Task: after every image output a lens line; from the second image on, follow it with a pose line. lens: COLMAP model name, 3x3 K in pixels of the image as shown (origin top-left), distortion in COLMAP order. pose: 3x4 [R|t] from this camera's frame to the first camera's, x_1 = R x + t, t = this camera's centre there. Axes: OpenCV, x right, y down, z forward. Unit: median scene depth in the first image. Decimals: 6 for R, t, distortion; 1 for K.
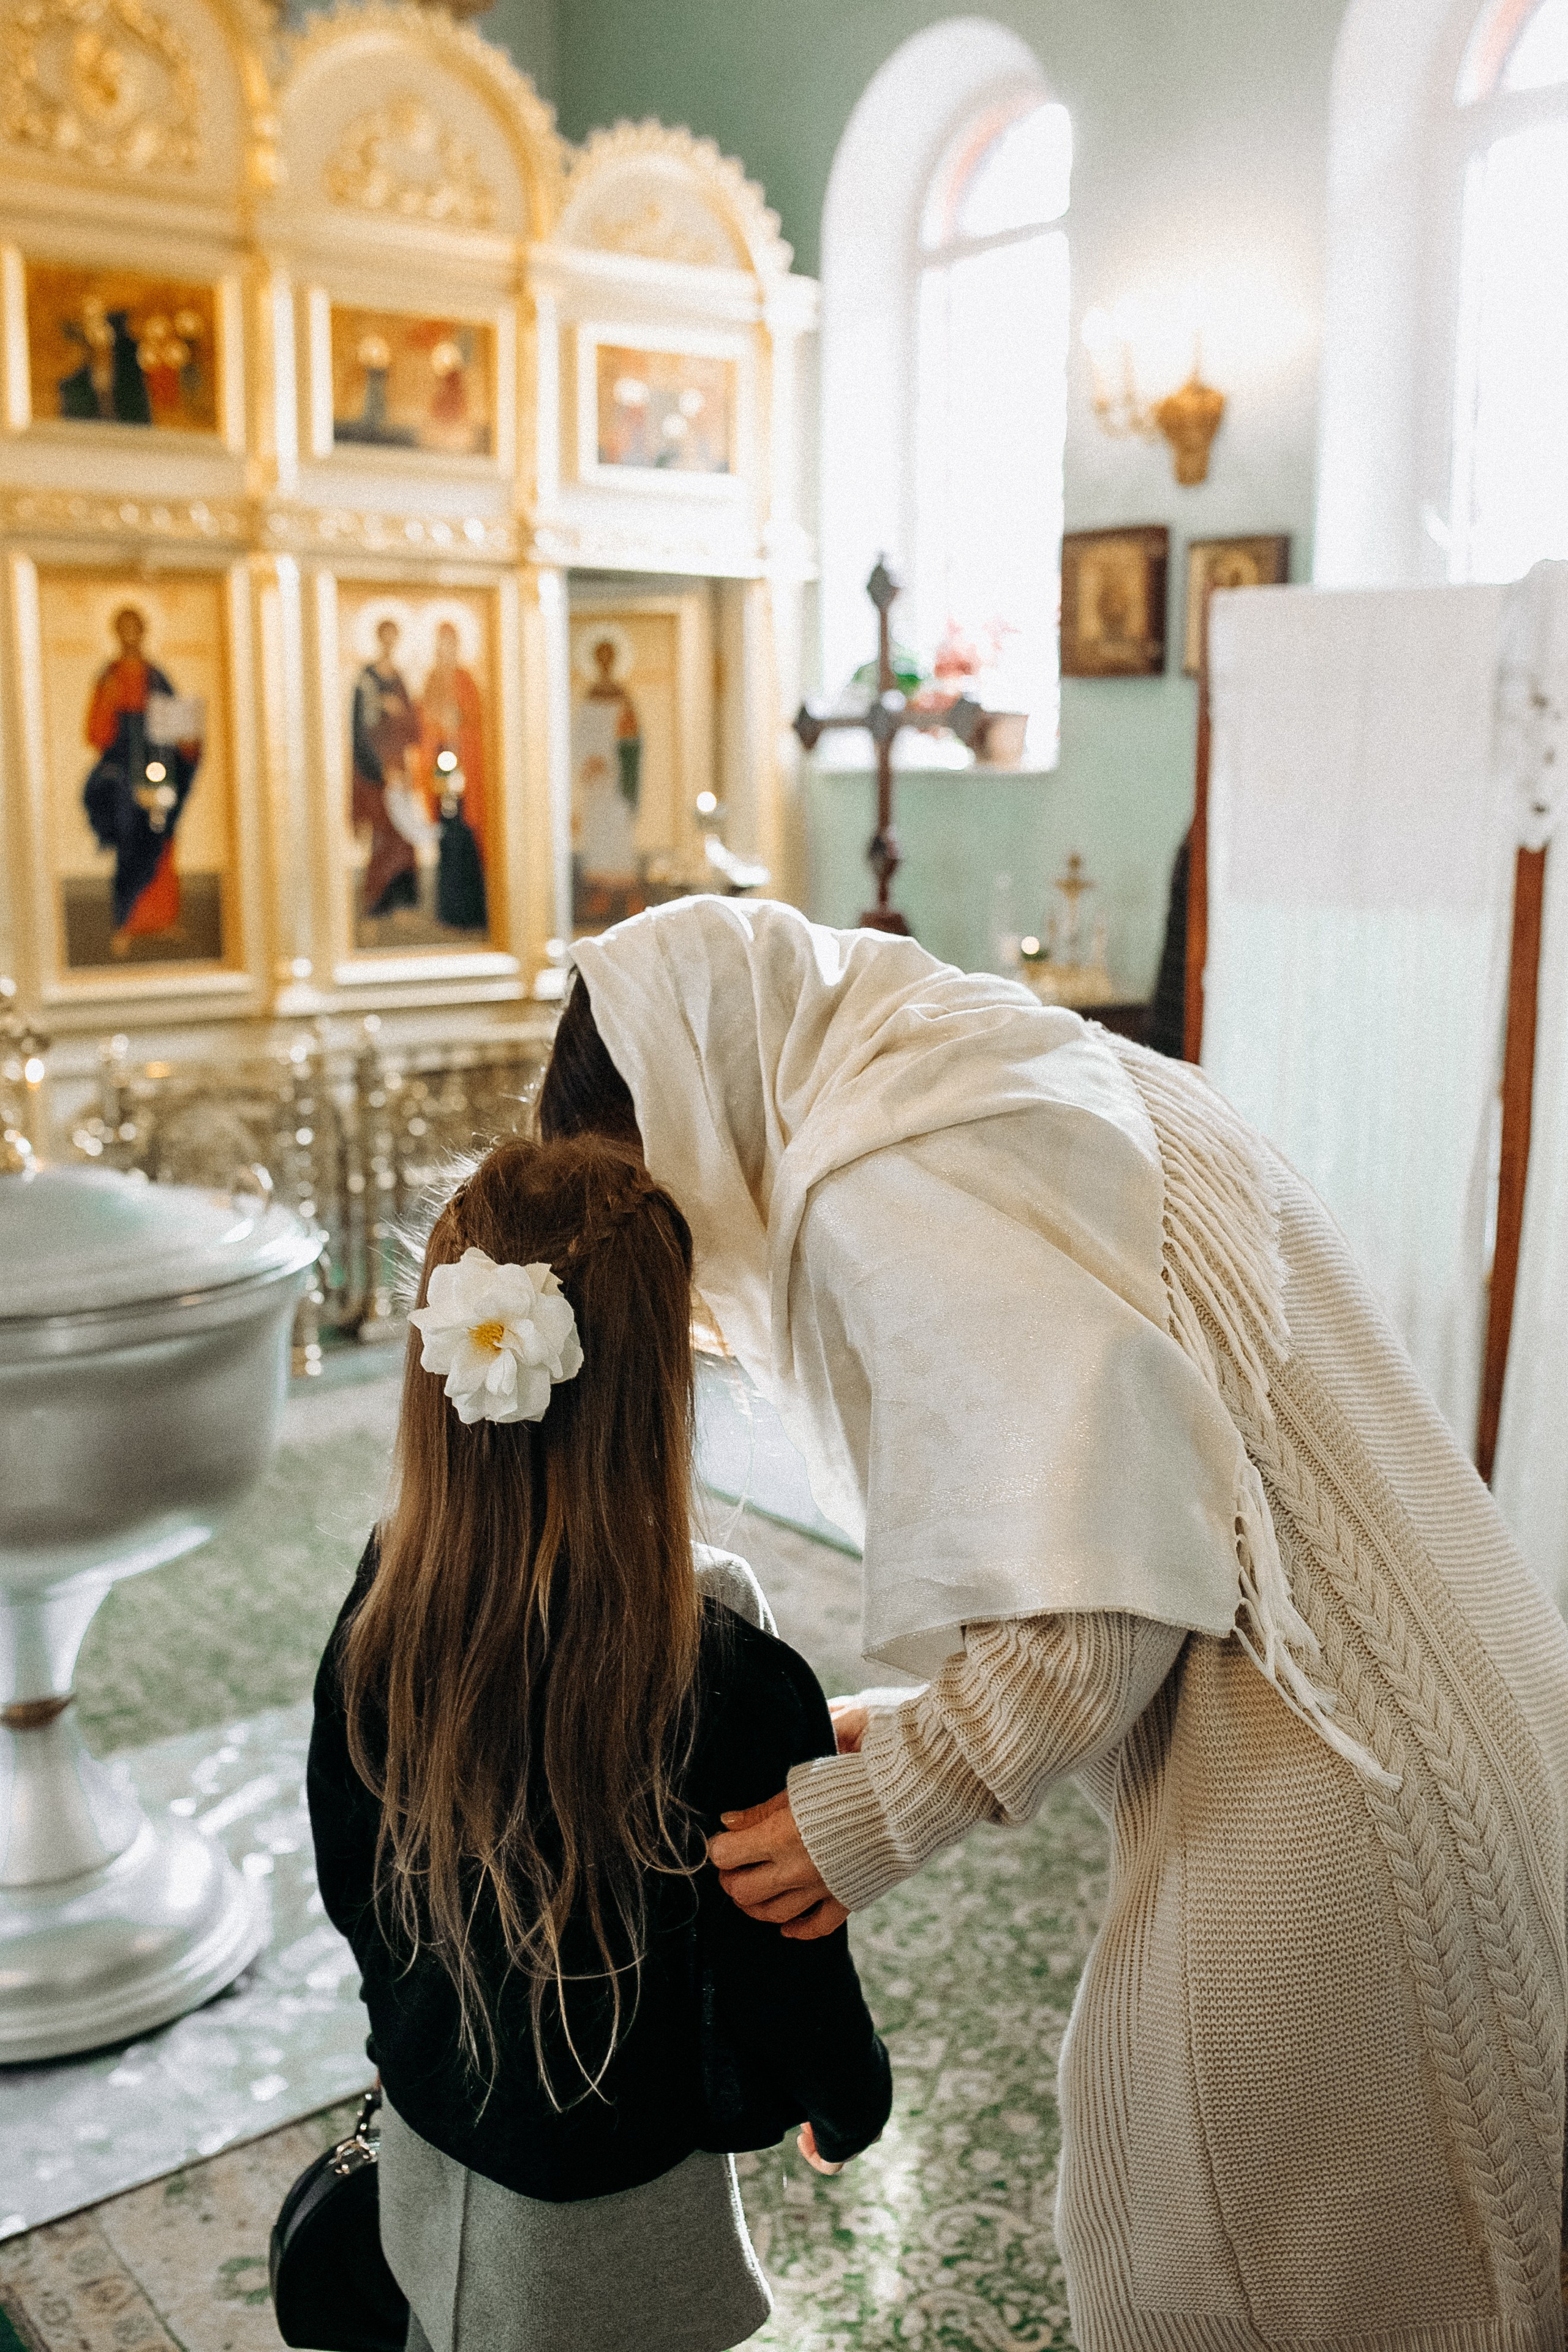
lens RADIAL K [[2261.9, 0, 792.8], [0, 2261.9, 1185.8], [0, 0, 1]] dist [-0.067548, 0.098378]
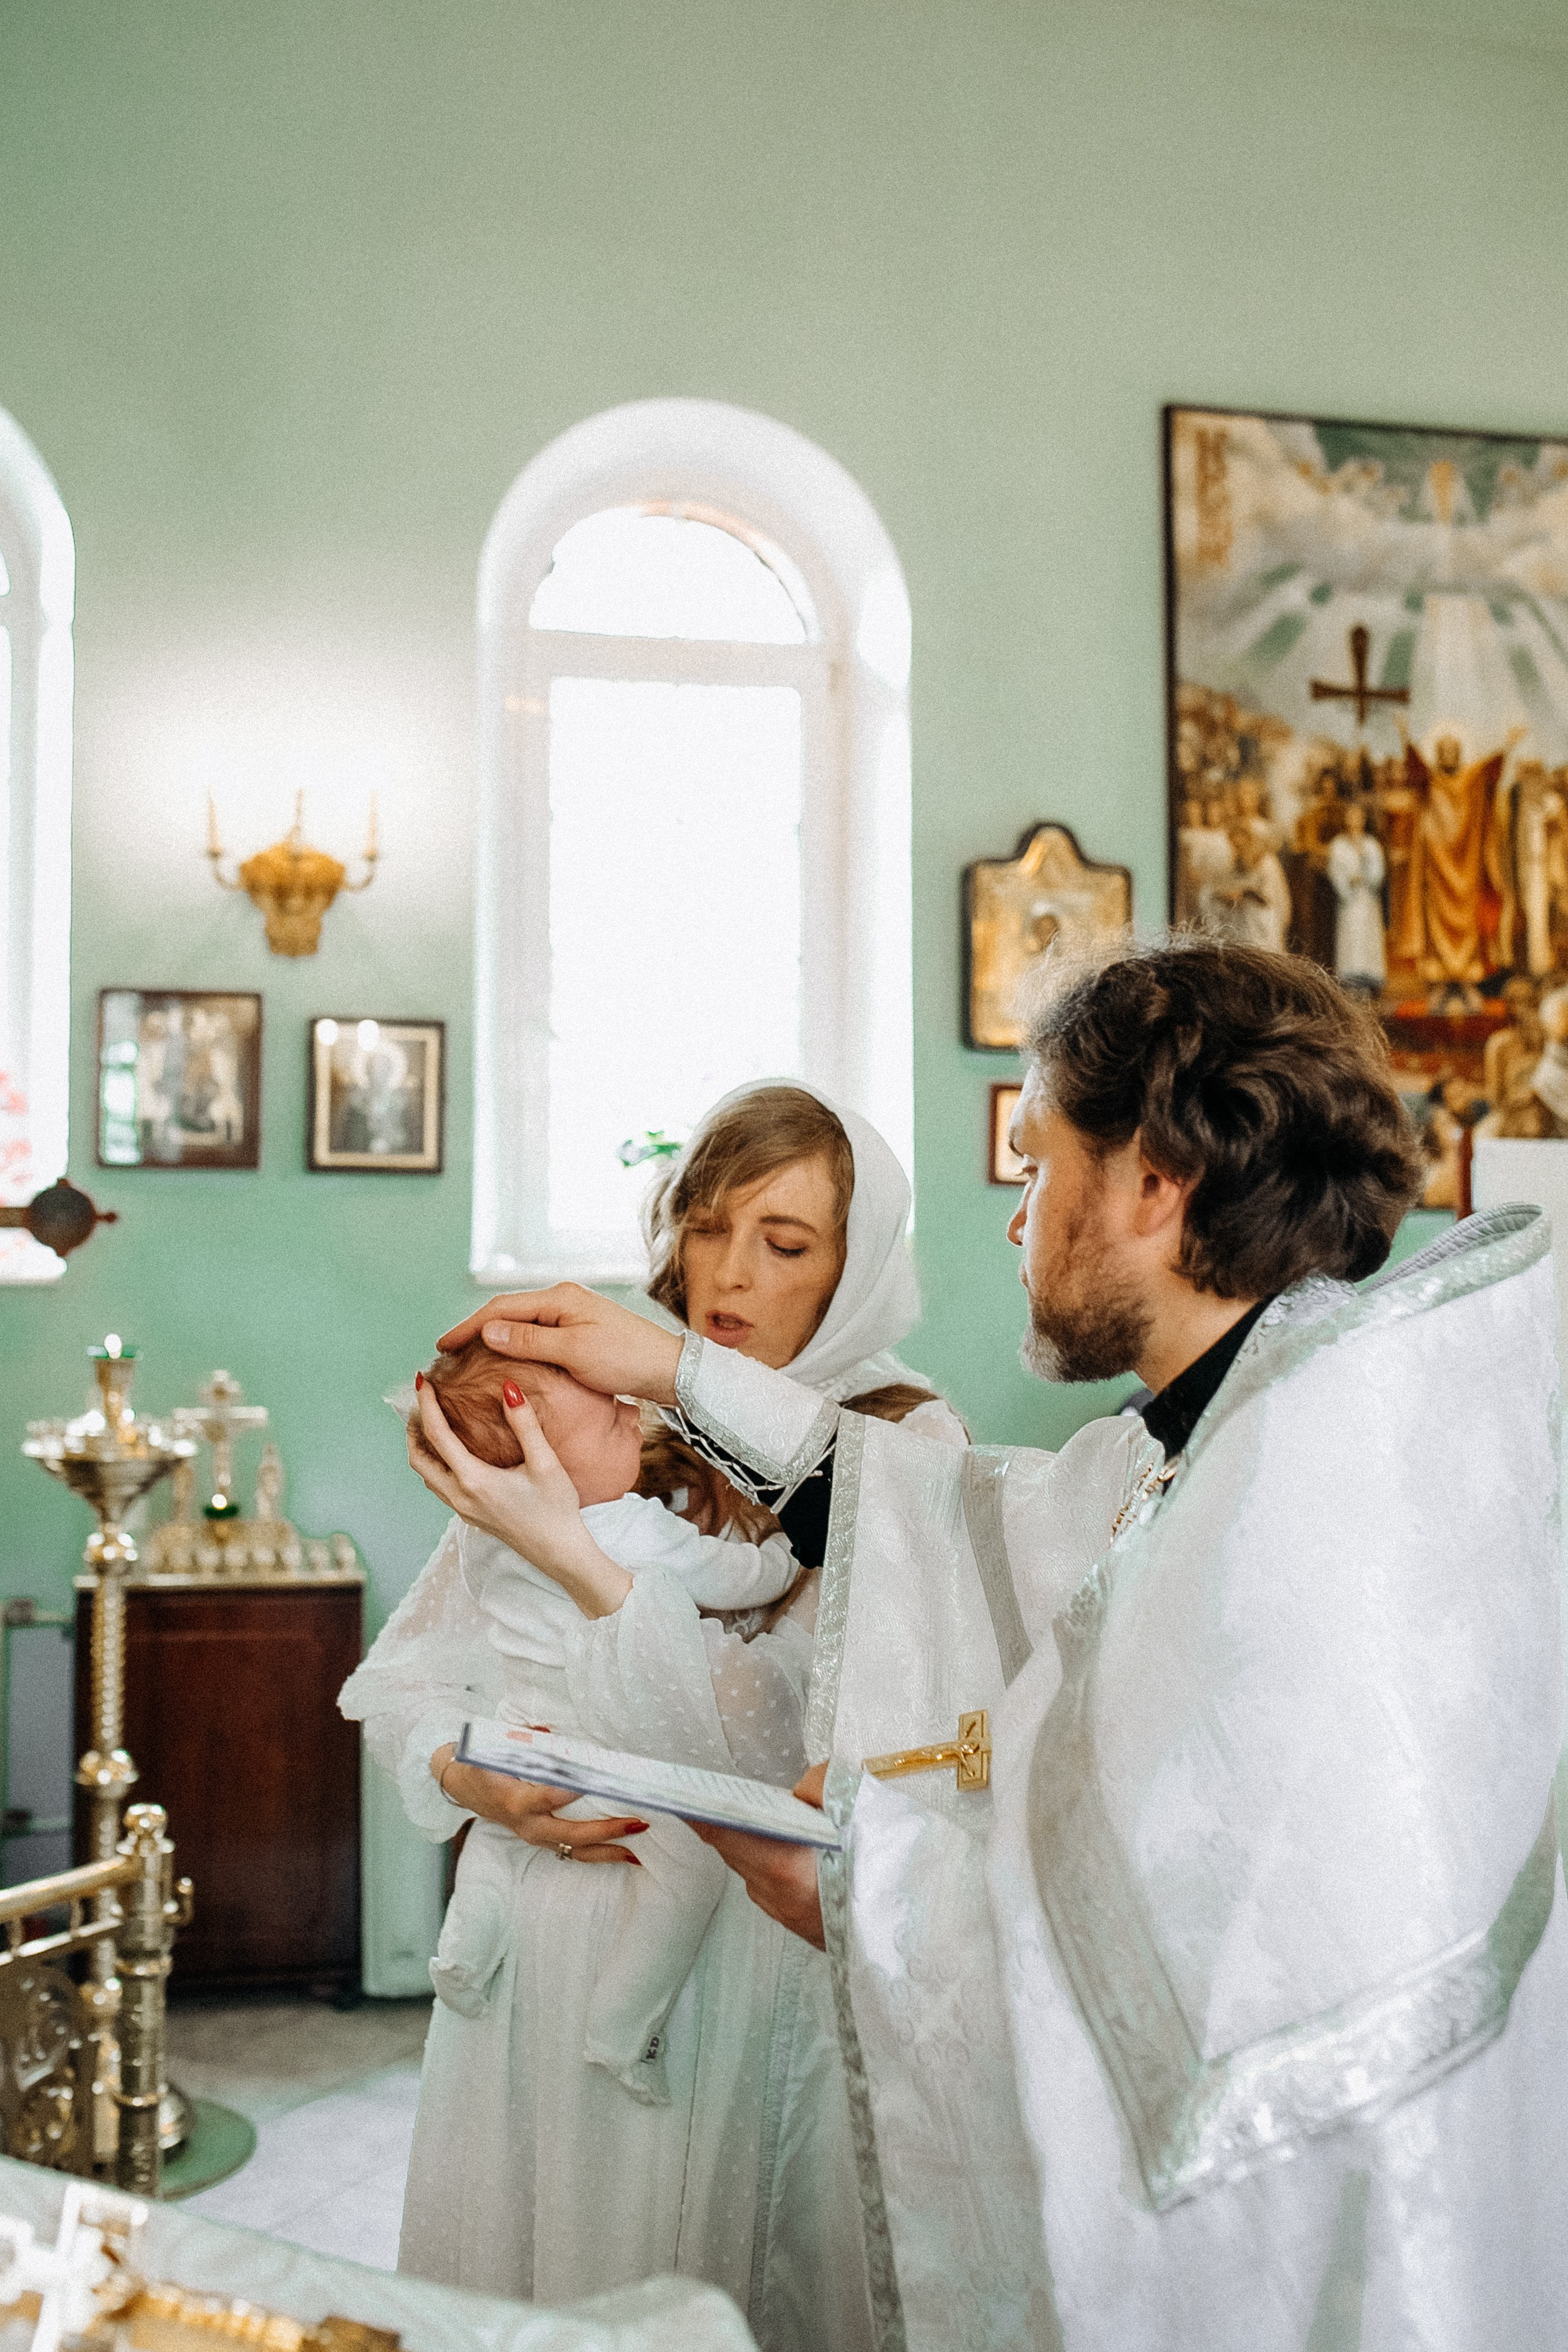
lens RADIAL K [[2337.4, 0, 780.5], [0, 2337.4, 1189.2], [0, 0, 1]] dist [-0.066430, 0.094392]
pose [[0.393768, 0.011895, 0.919133, -0.540404], [0.168130, 0.982116, -0.084739, -0.105825], [-0.903703, 0.187901, 0.384726, 0.462734]]
